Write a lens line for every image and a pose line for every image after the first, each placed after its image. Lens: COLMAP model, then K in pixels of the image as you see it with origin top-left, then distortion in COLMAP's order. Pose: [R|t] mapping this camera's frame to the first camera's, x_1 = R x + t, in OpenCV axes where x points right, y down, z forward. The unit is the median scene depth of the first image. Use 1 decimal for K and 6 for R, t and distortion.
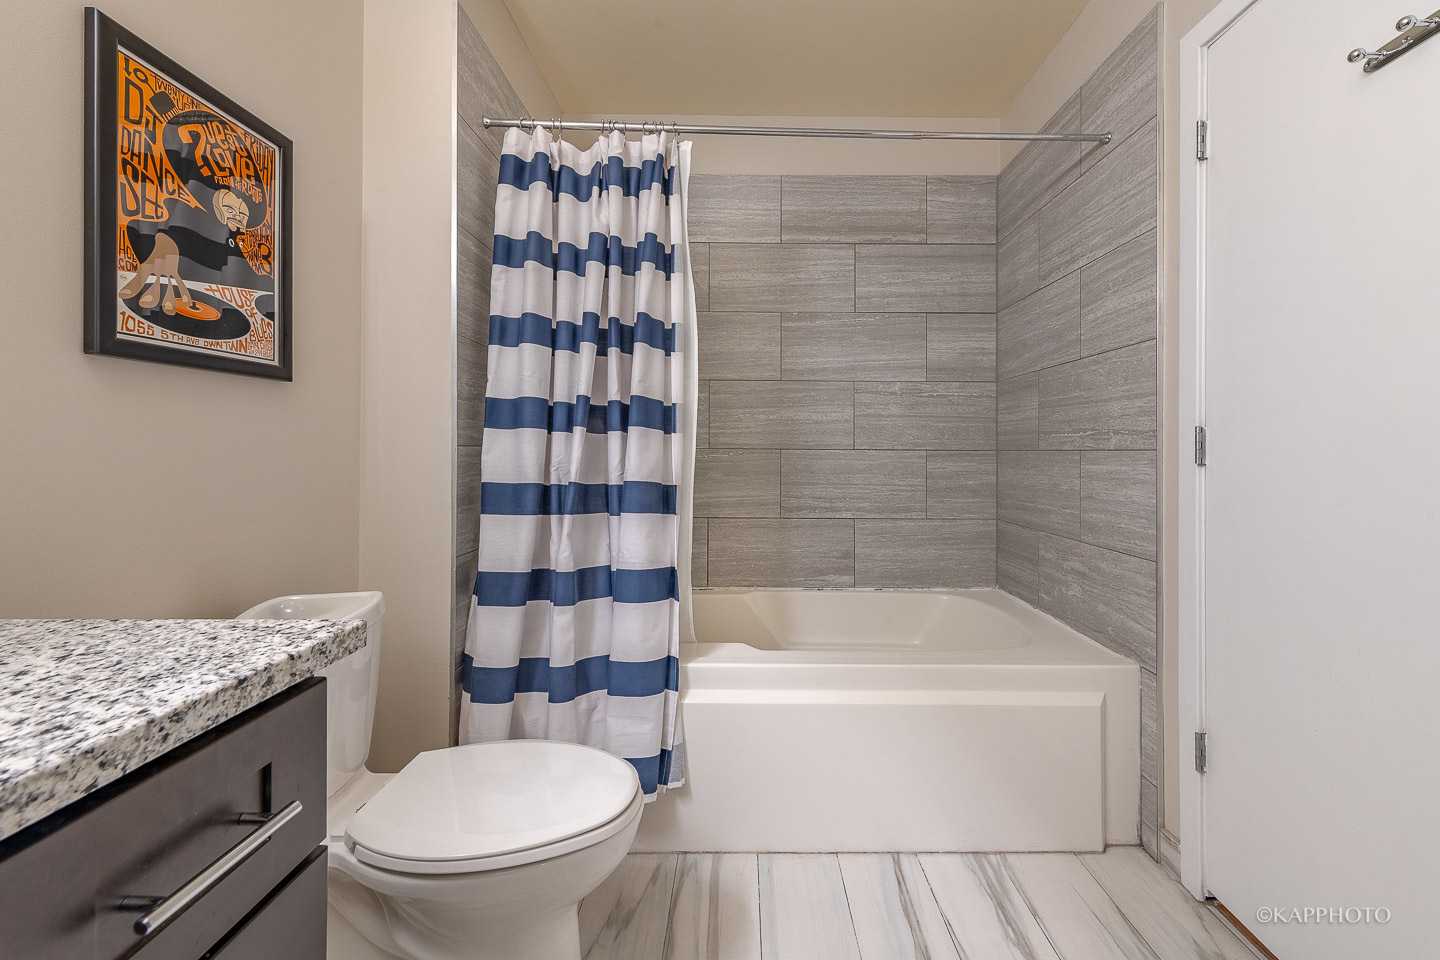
lens RADIAL K [[581.1, 0, 768.6], [0, 581.1, 450.2], [0, 0, 1]] dist [0.014986, -0.005109]
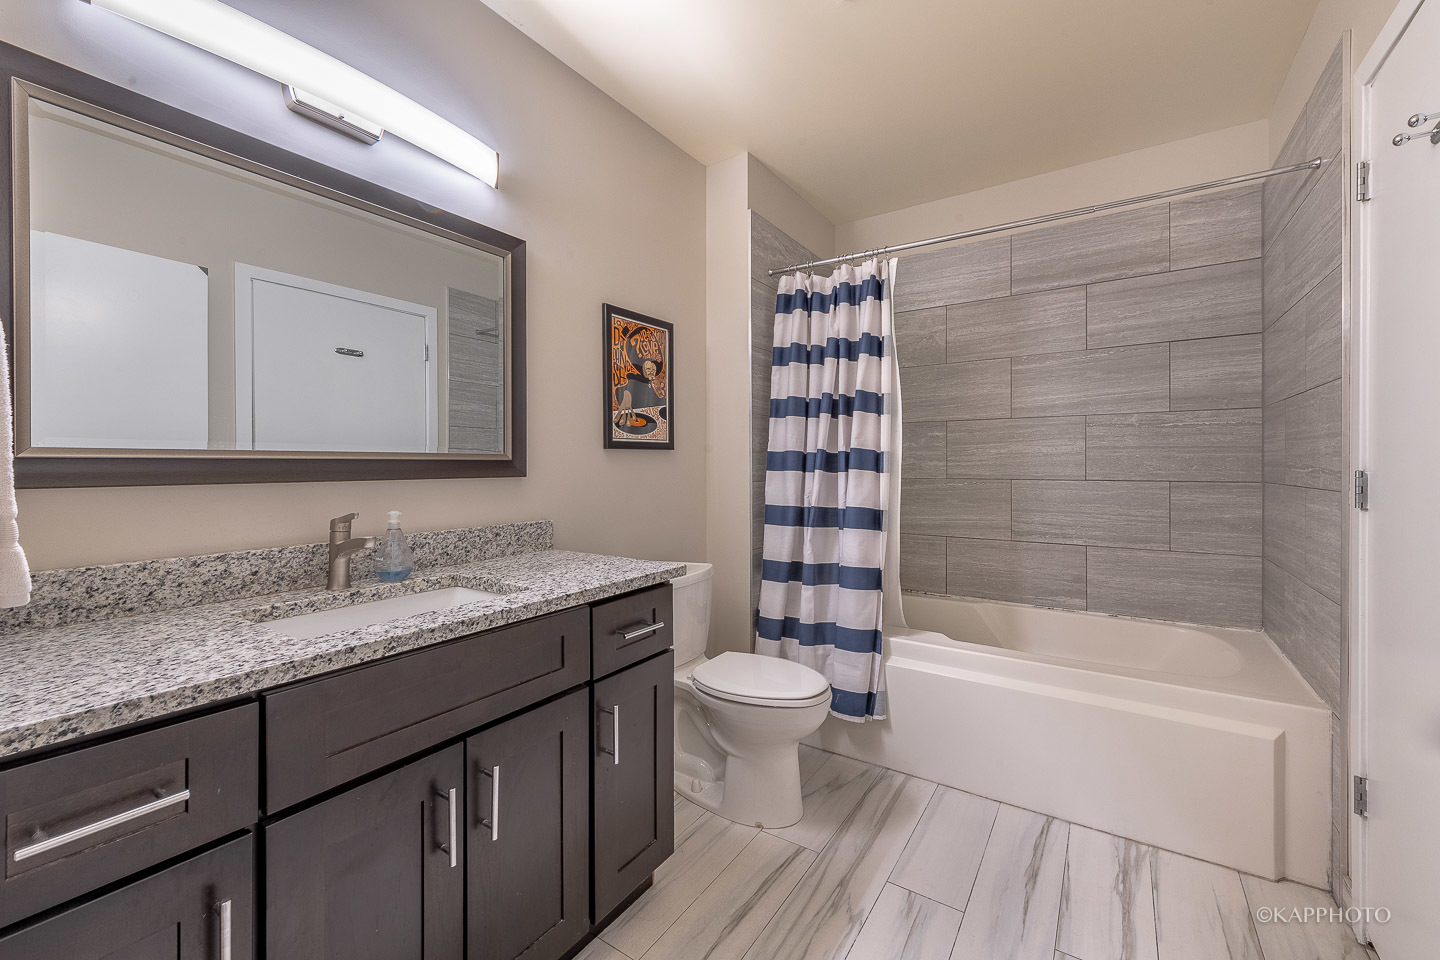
lens RADIAL K [[579.0, 0, 727.1], [0, 579.0, 466.0], [0, 0, 1]] dist [0.004379, -0.000081]
pose [[0.808424, -0.011125, -0.588496, 0.343188], [0.011479, 0.999929, -0.003133, -0.044631], [0.588489, -0.004223, 0.808494, -0.334086]]
